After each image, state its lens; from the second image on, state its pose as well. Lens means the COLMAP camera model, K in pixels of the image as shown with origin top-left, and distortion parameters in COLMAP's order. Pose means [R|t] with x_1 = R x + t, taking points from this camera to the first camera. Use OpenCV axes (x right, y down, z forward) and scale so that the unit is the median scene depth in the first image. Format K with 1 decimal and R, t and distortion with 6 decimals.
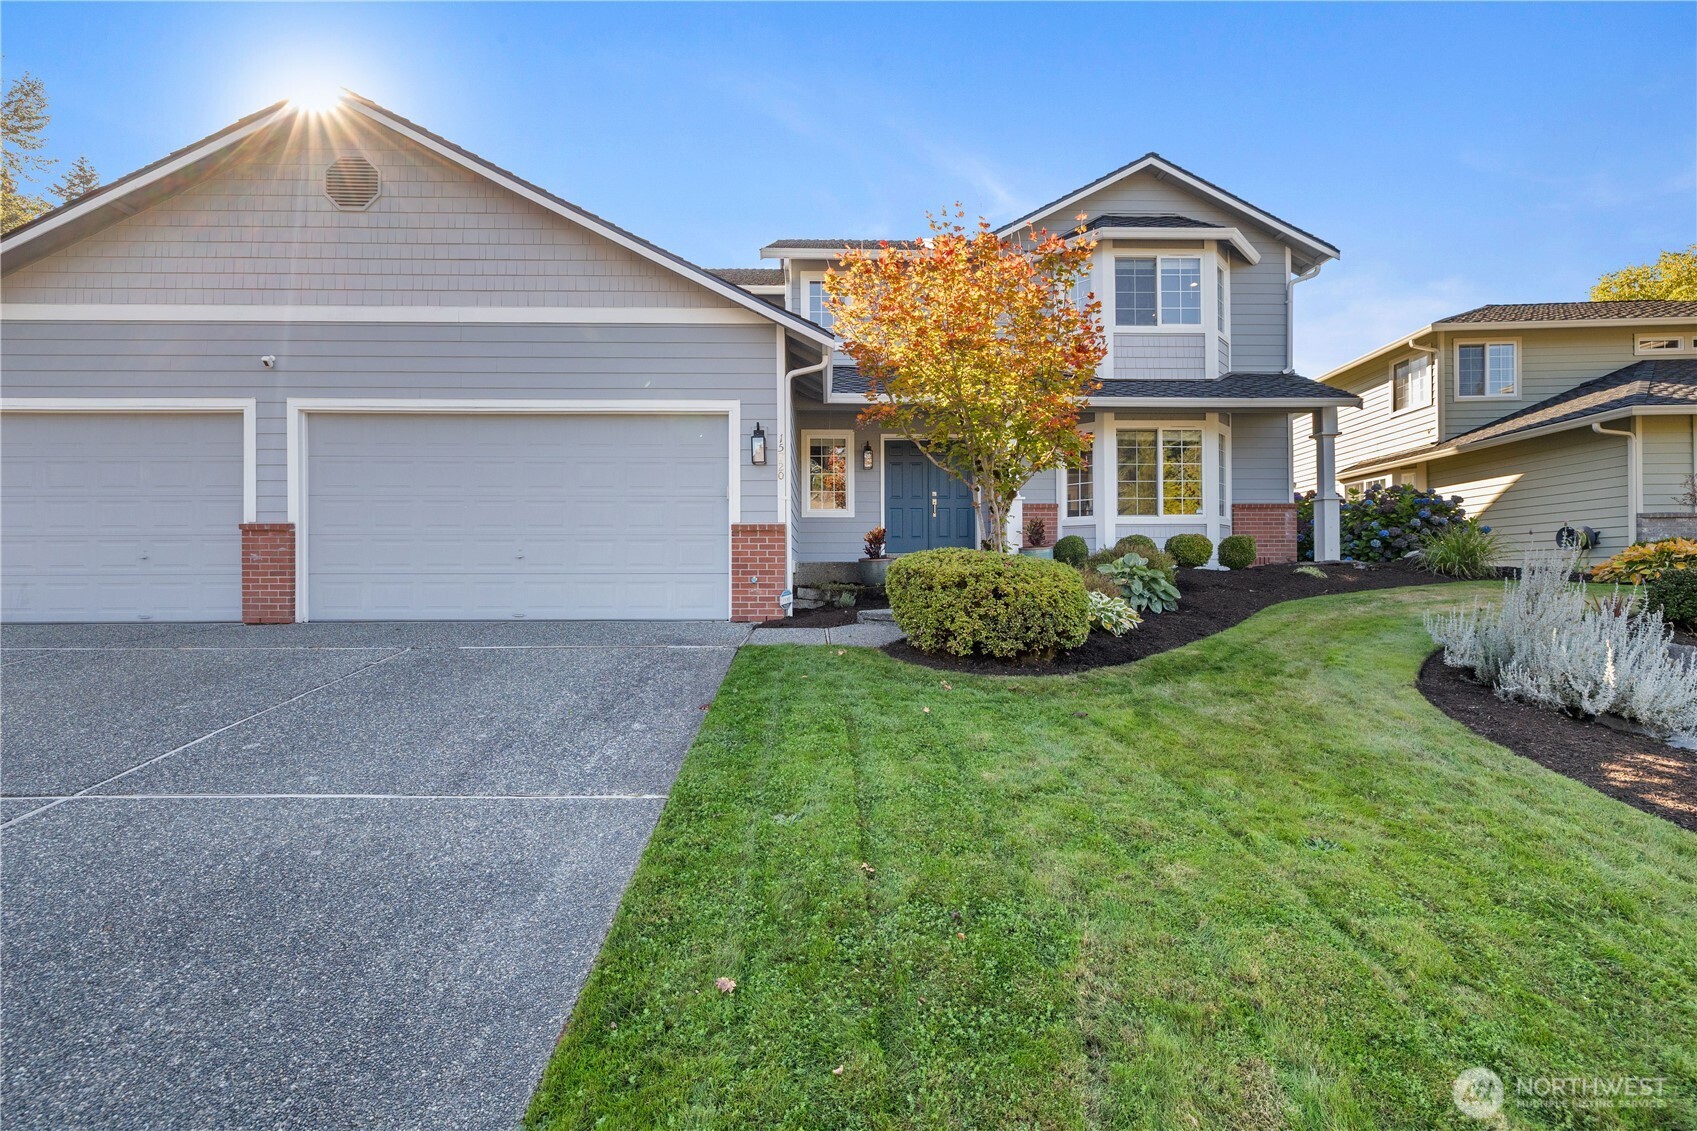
lens RADIAL K [[719.4, 0, 845.5], [0, 719.4, 574.1], [0, 0, 1]] dist [0.001769, 0.000963]
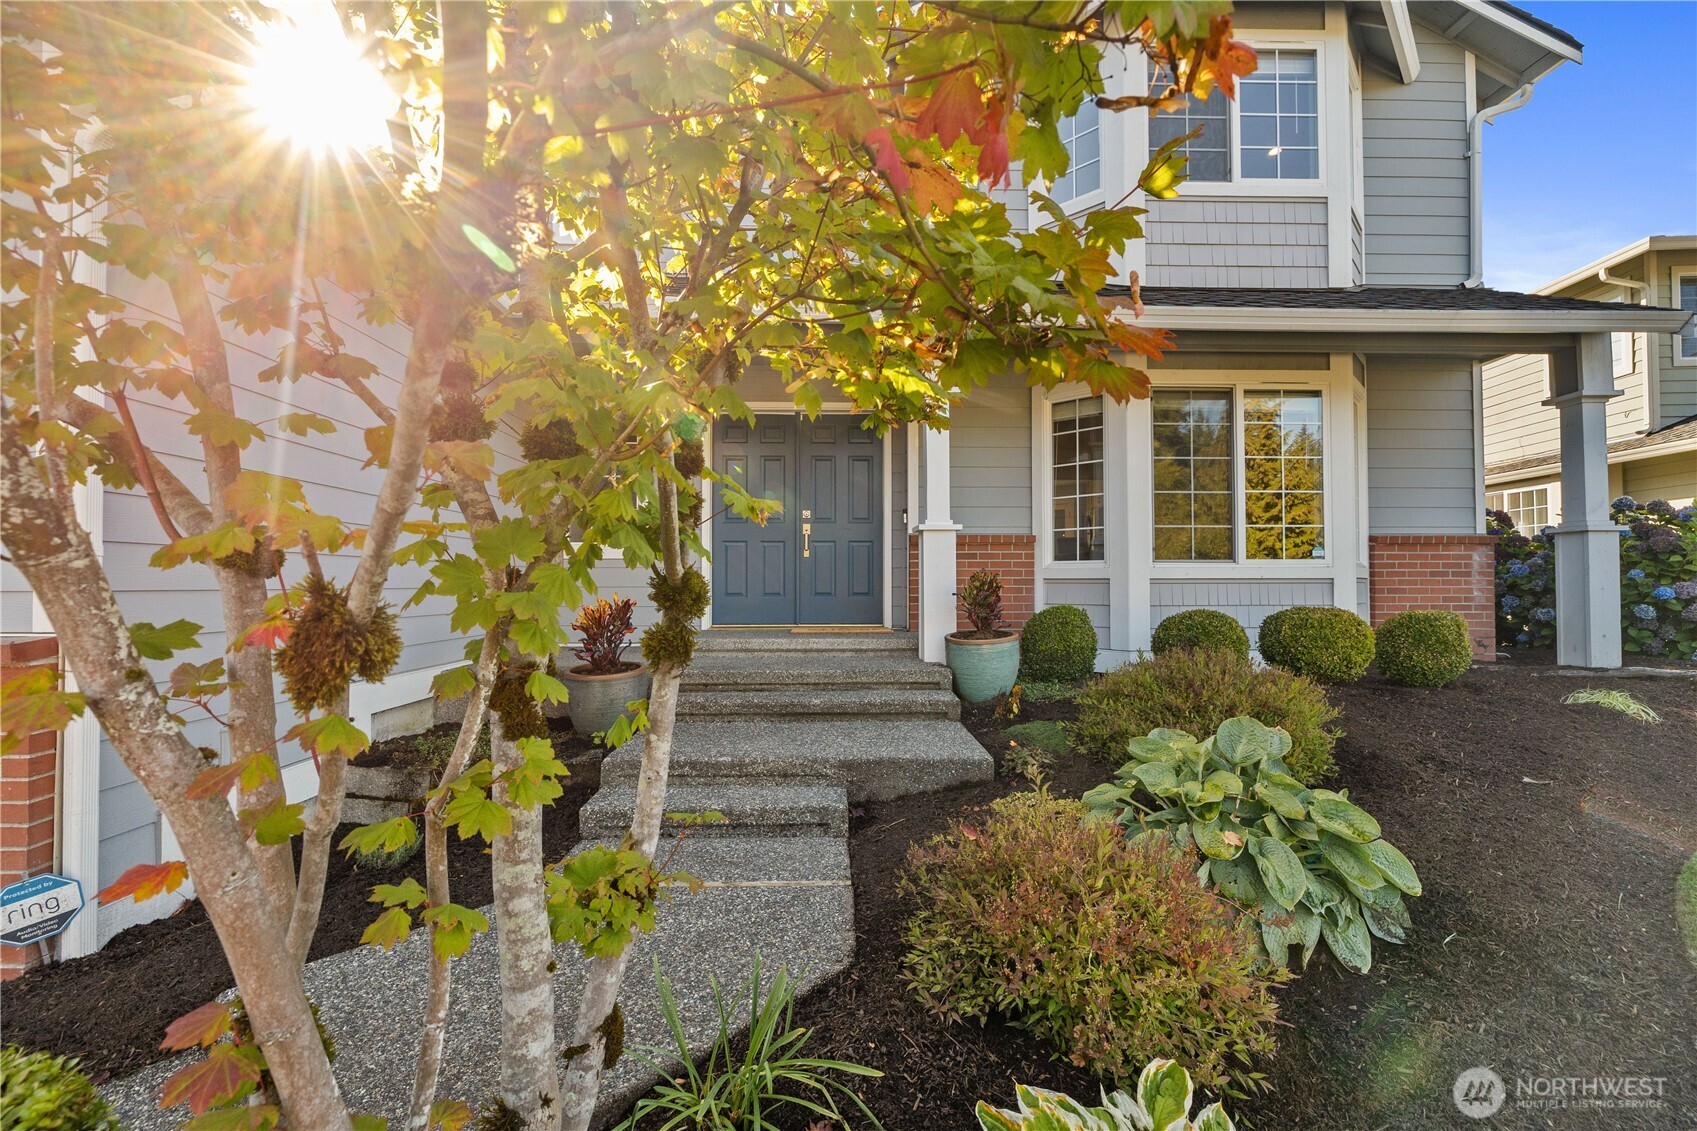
lens RADIAL K [[719.4, 0, 847.3], [0, 719.4, 571.6], [0, 0, 1]] dist [0.001769, 0.000963]
pose [[0.999987, 0.002950, 0.004052, 0.166786], [-0.002888, 0.999882, -0.015079, -0.066731], [-0.004096, 0.015067, 0.999878, 0.511800]]
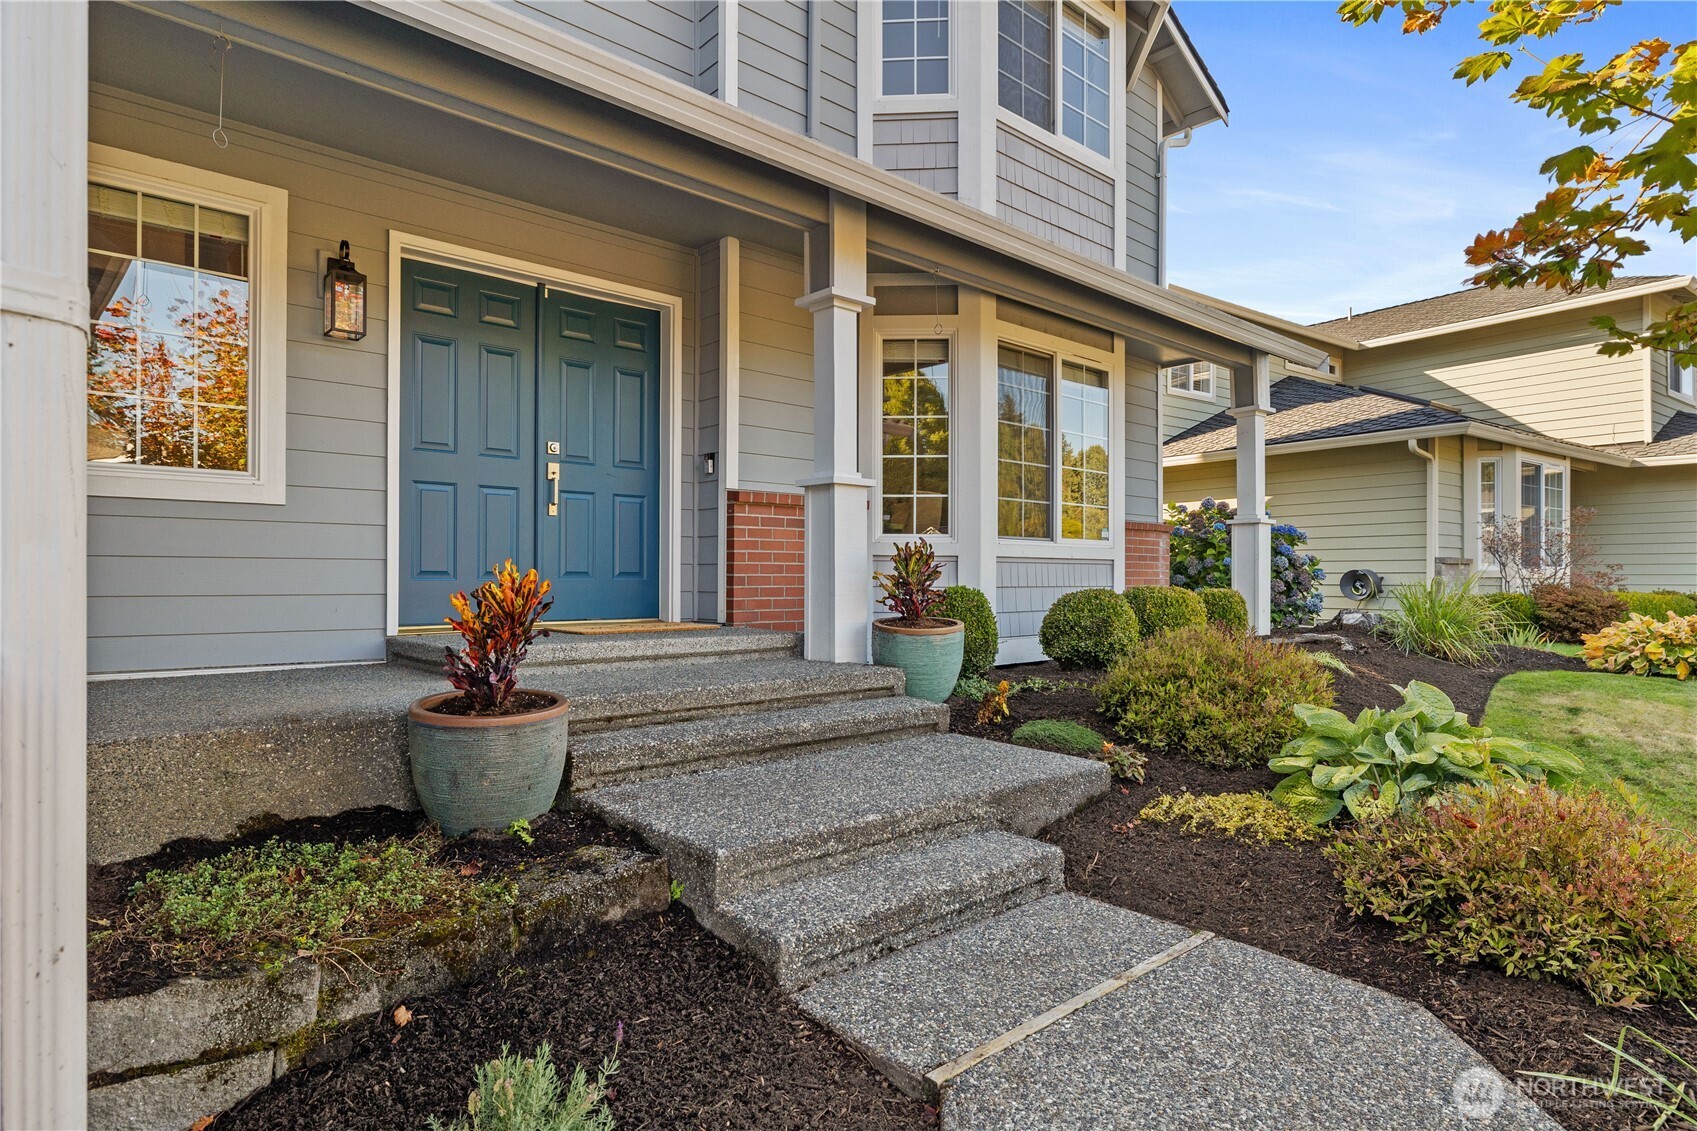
lens RADIAL K [[926.4, 0, 848.9], [0, 926.4, 568.4], [0, 0, 1]] dist [0.013436, 0.000437]
pose [[0.765355, 0.012706, 0.643483, -0.056922], [-0.008801, 0.999918, -0.009276, -0.056720], [-0.643548, 0.001436, 0.765404, 0.632534]]
